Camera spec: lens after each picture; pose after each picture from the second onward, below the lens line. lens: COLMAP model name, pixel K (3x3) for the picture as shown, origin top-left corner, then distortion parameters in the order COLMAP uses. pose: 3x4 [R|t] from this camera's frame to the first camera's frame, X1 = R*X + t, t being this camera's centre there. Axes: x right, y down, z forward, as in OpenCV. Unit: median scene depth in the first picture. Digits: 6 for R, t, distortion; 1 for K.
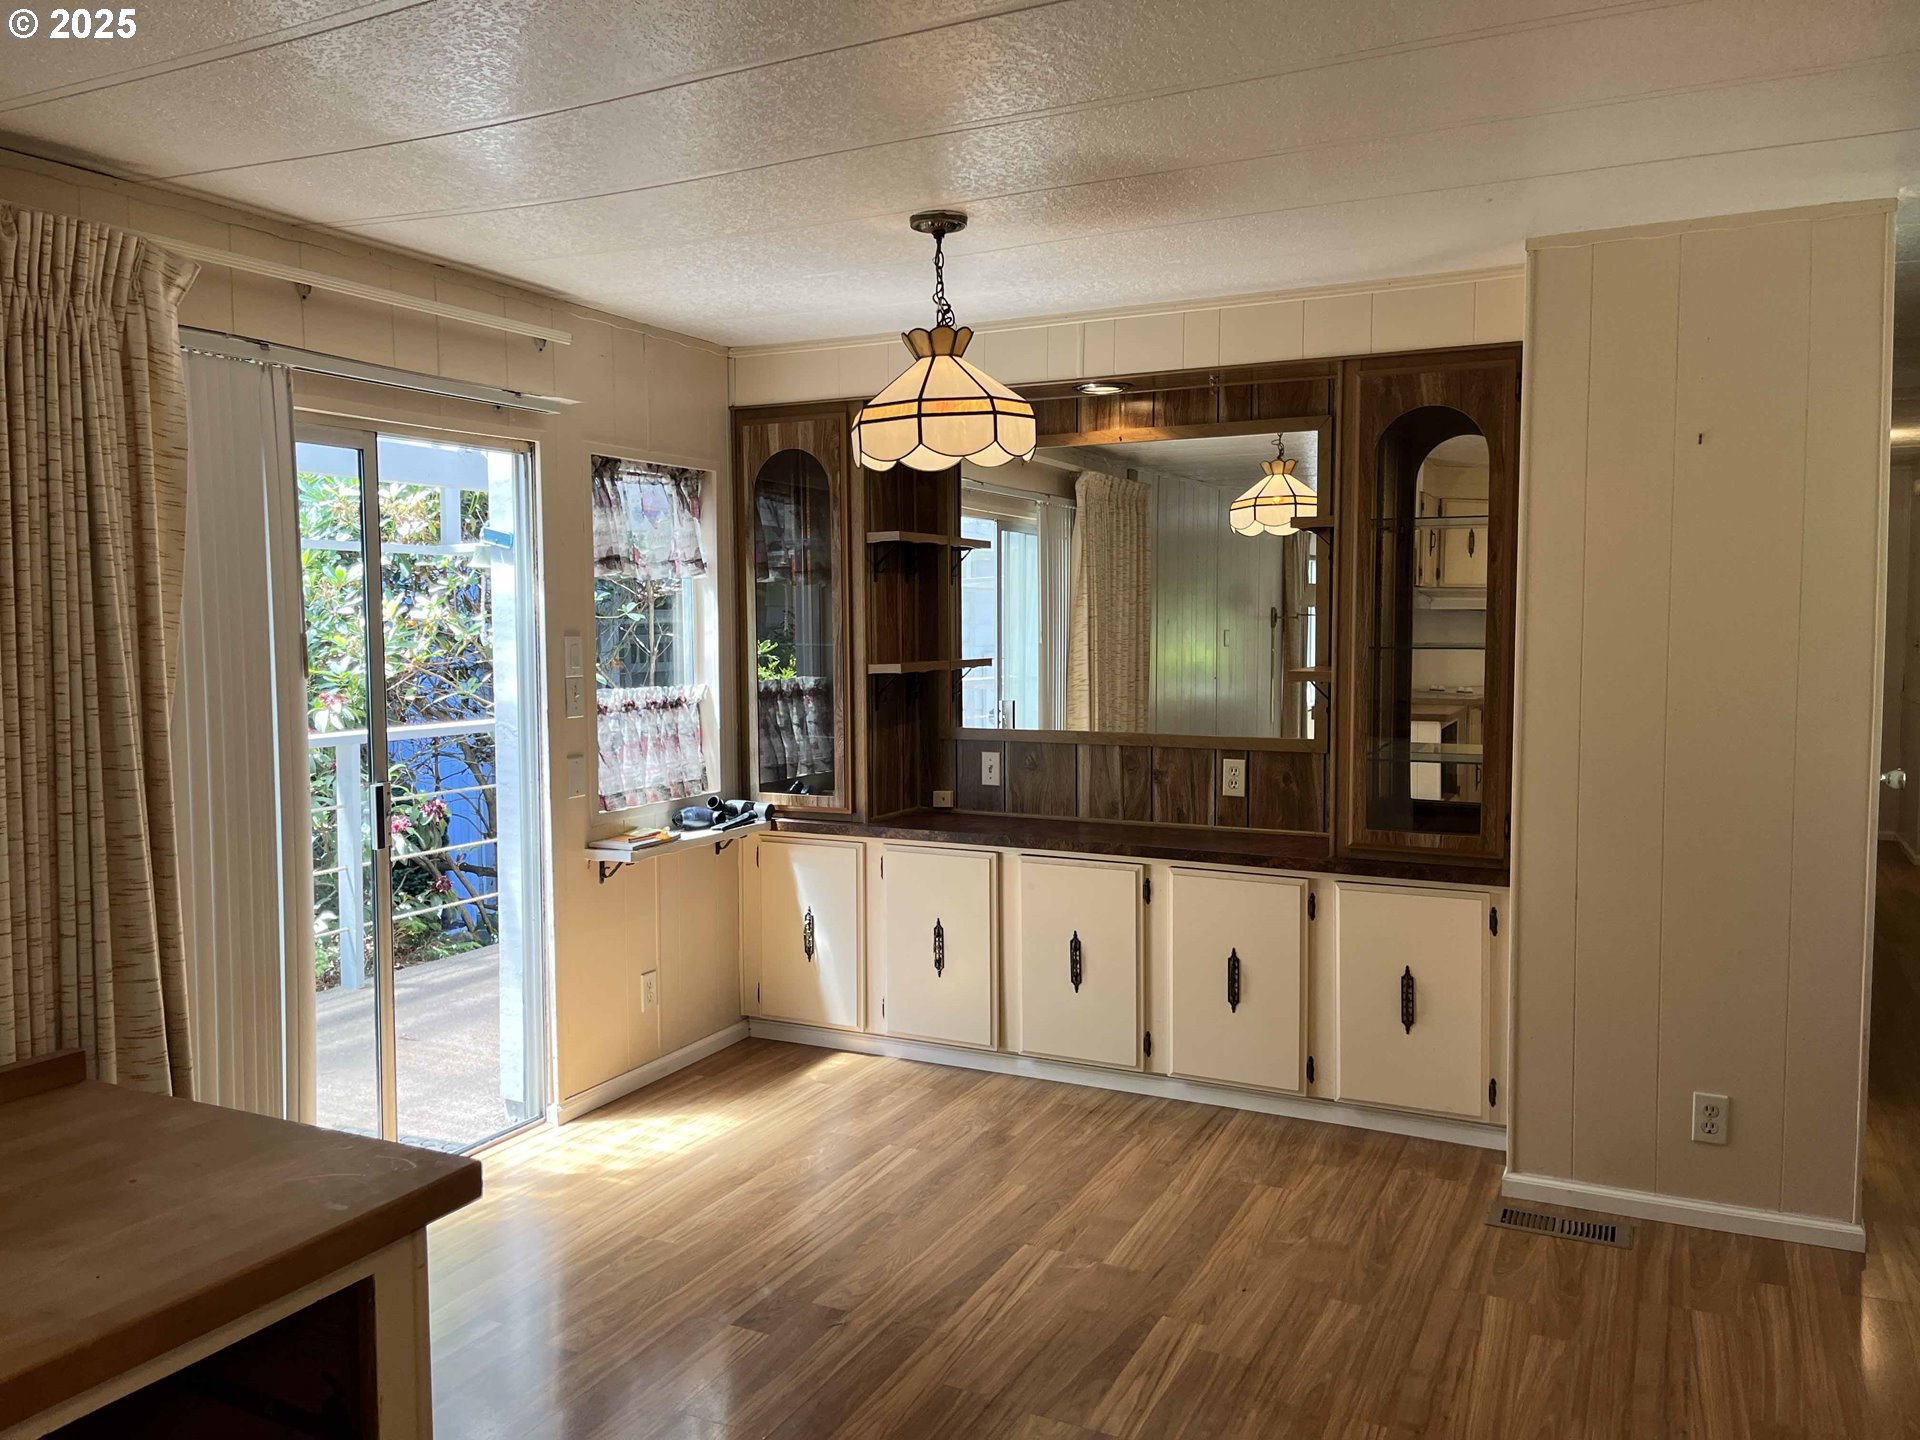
lens RADIAL K [[1460.4, 0, 967.7], [0, 1460.4, 715.1], [0, 0, 1]] dist [0.099893, -0.138976]
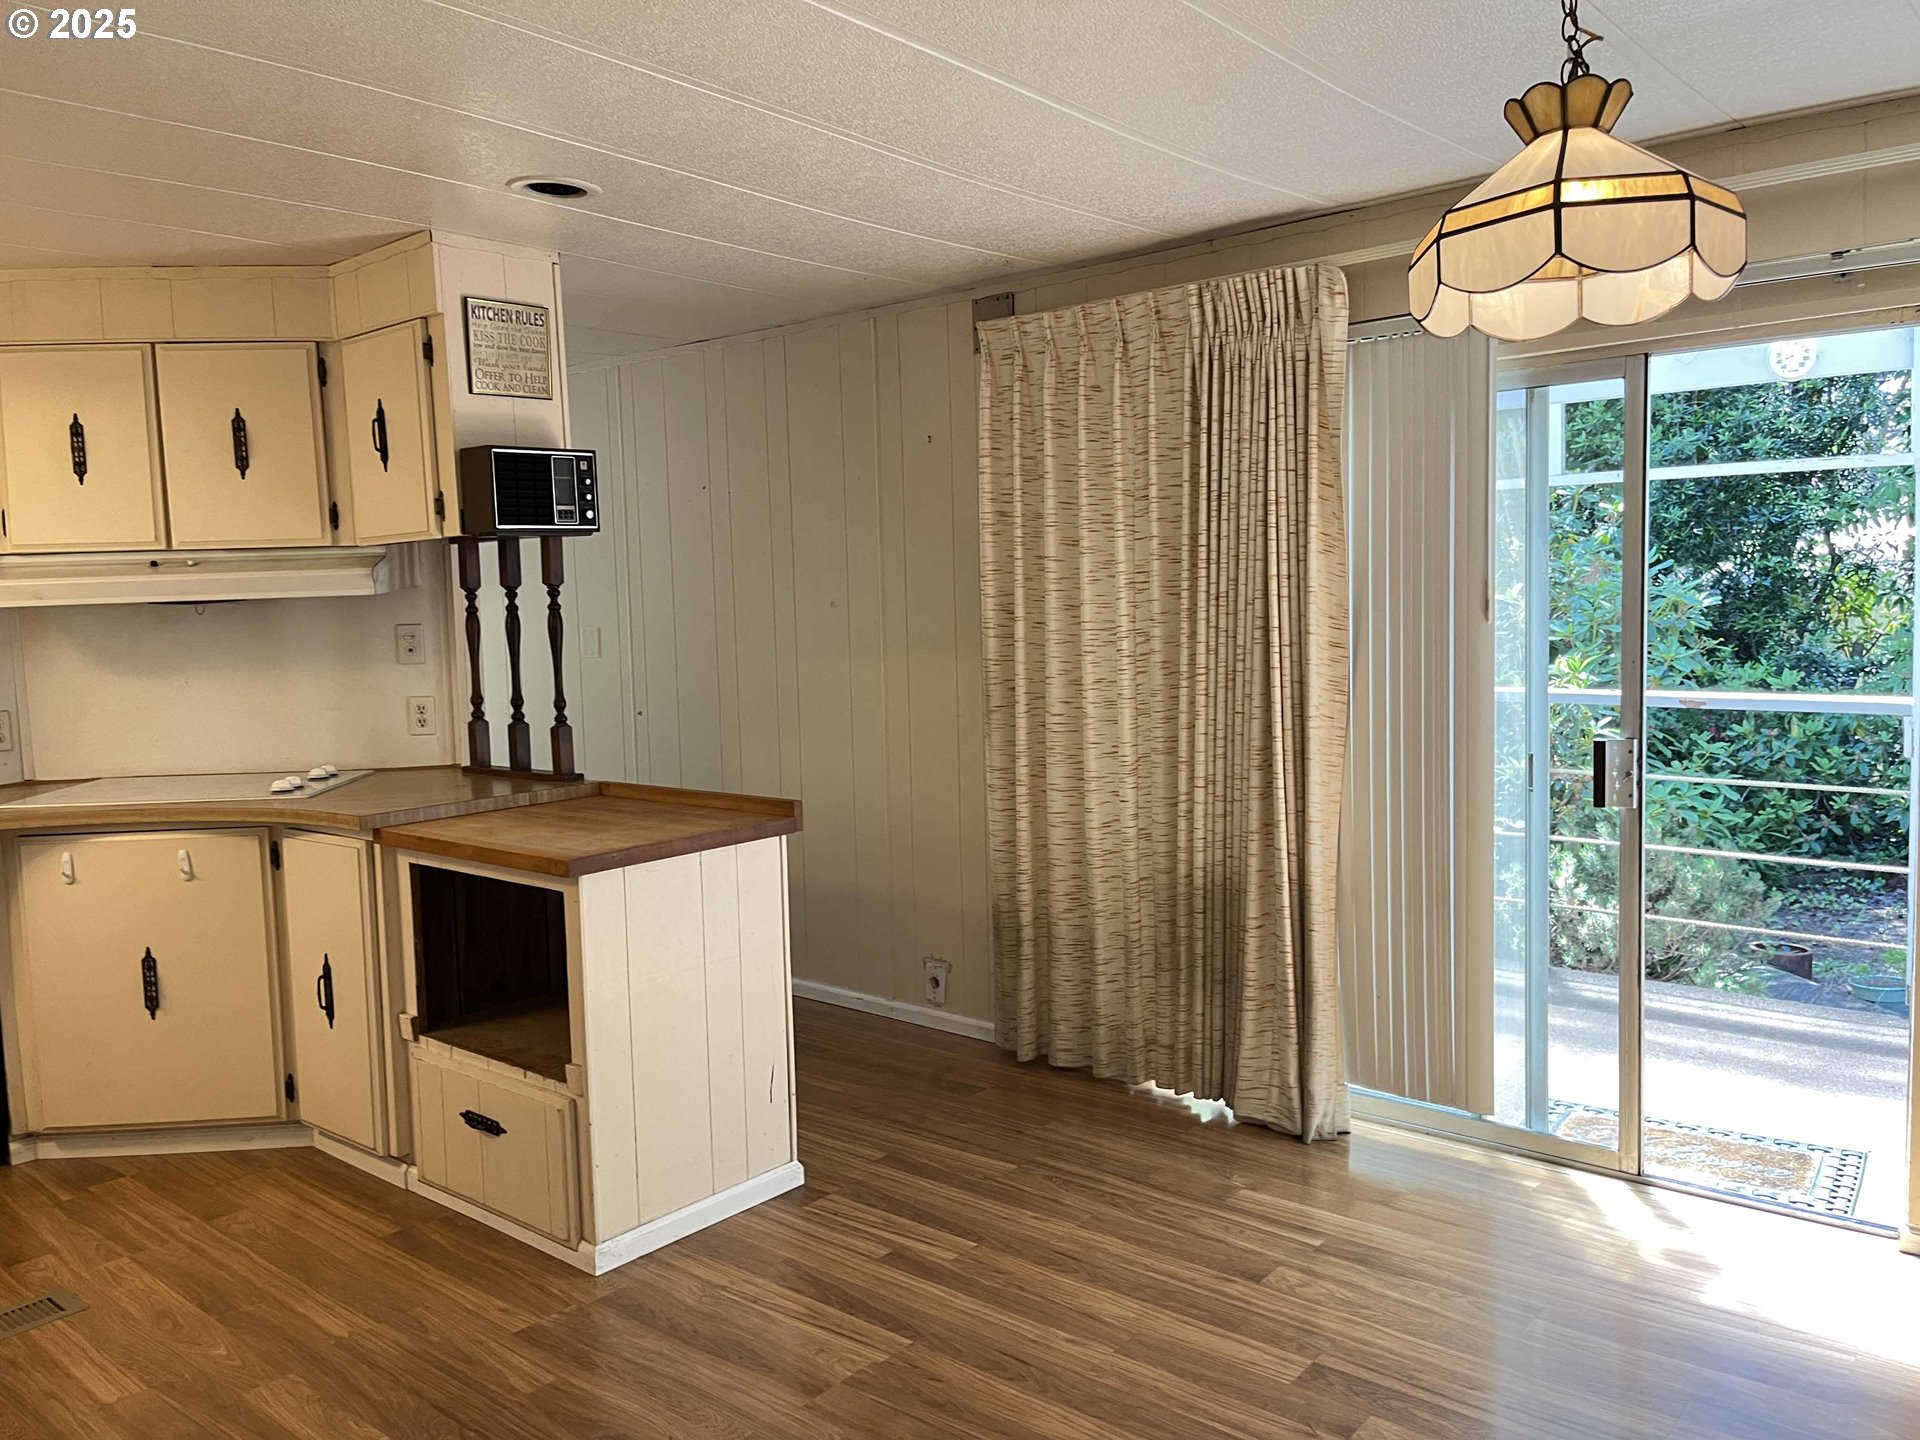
lens RADIAL K [[1460.4, 0, 967.7], [0, 1460.4, 715.1], [0, 0, 1]] dist [0.099893, -0.138976]
pose [[-0.245585, 0.082886, -0.965825, 0.781998], [-0.038898, 0.994693, 0.095254, -0.052552], [0.968594, 0.060962, -0.241058, 1.087522]]
